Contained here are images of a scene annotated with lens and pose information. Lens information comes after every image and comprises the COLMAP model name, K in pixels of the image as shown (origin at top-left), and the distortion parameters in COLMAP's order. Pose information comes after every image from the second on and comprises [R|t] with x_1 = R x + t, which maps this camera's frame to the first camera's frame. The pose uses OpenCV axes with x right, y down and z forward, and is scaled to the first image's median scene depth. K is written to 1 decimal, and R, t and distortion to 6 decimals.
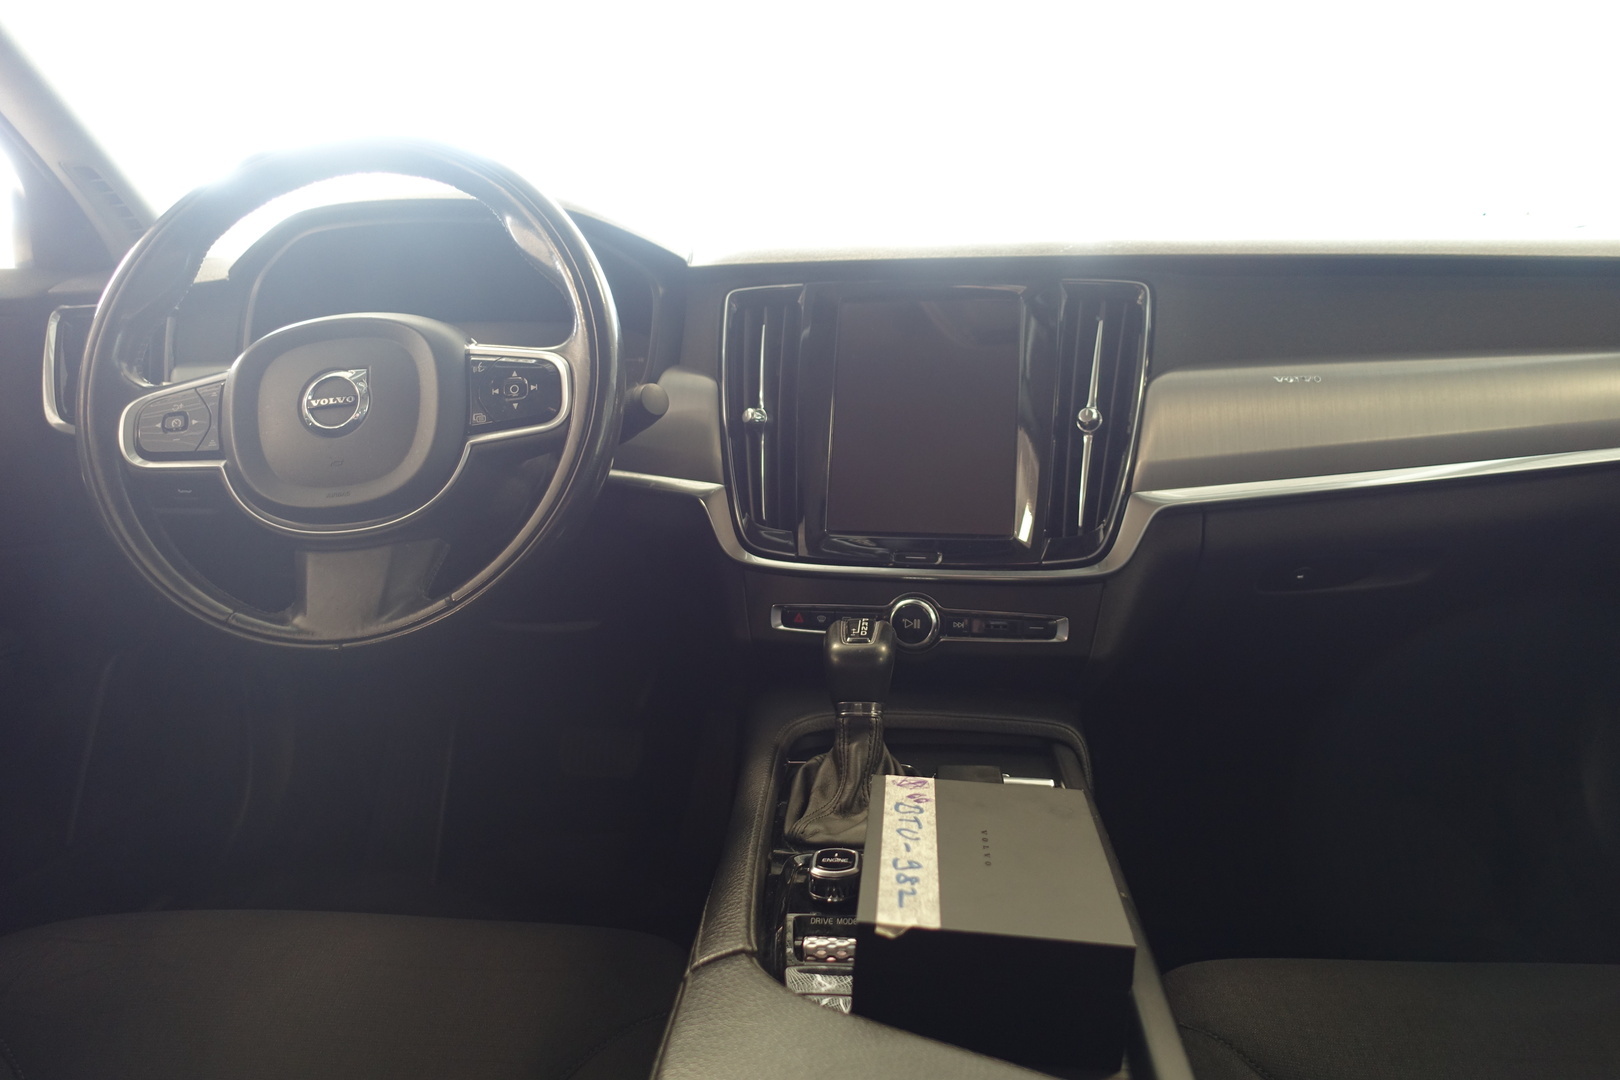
lens RADIAL K [[1076.0, 0, 810.0], [0, 1076.0, 540.0], [0, 0, 1]] dist [-0.001984, 0.000658]
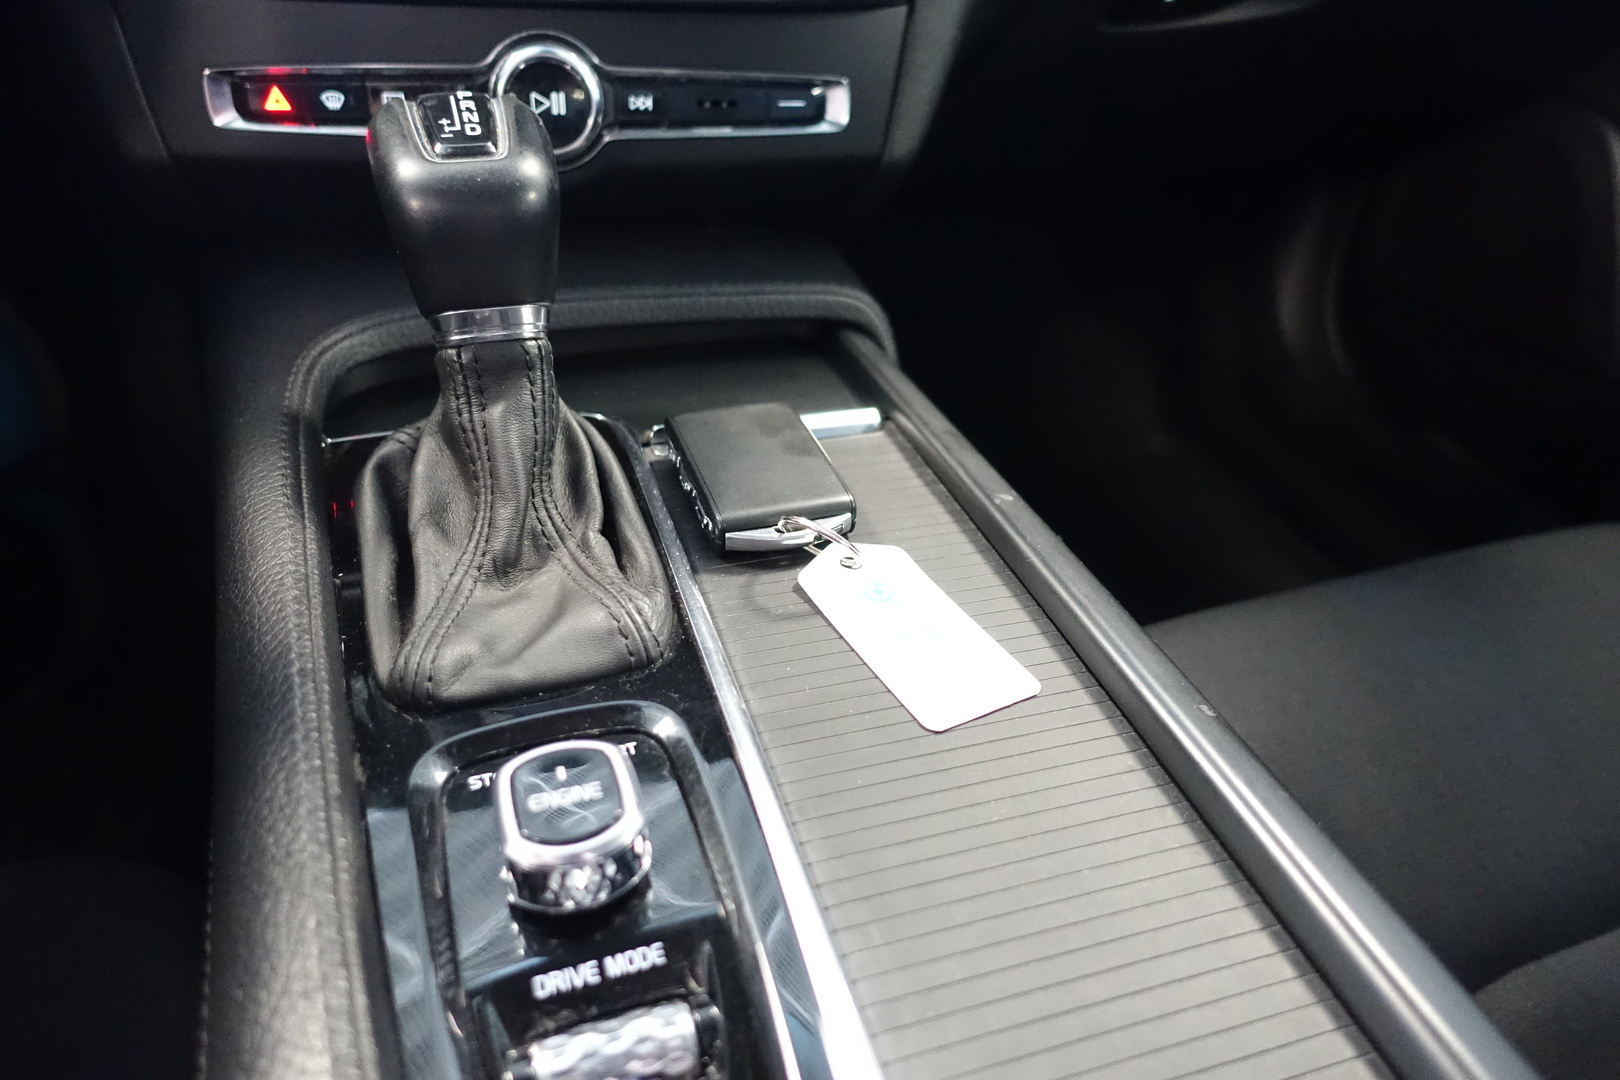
lens RADIAL K [[1076.0, 0, 810.0], [0, 1076.0, 540.0], [0, 0, 1]] dist [-0.001984, 0.000658]
pose [[0.902182, -0.191998, 0.386271, -0.020931], [0.001273, 0.896660, 0.442717, 0.046800], [-0.431355, -0.398920, 0.809195, 0.566263]]
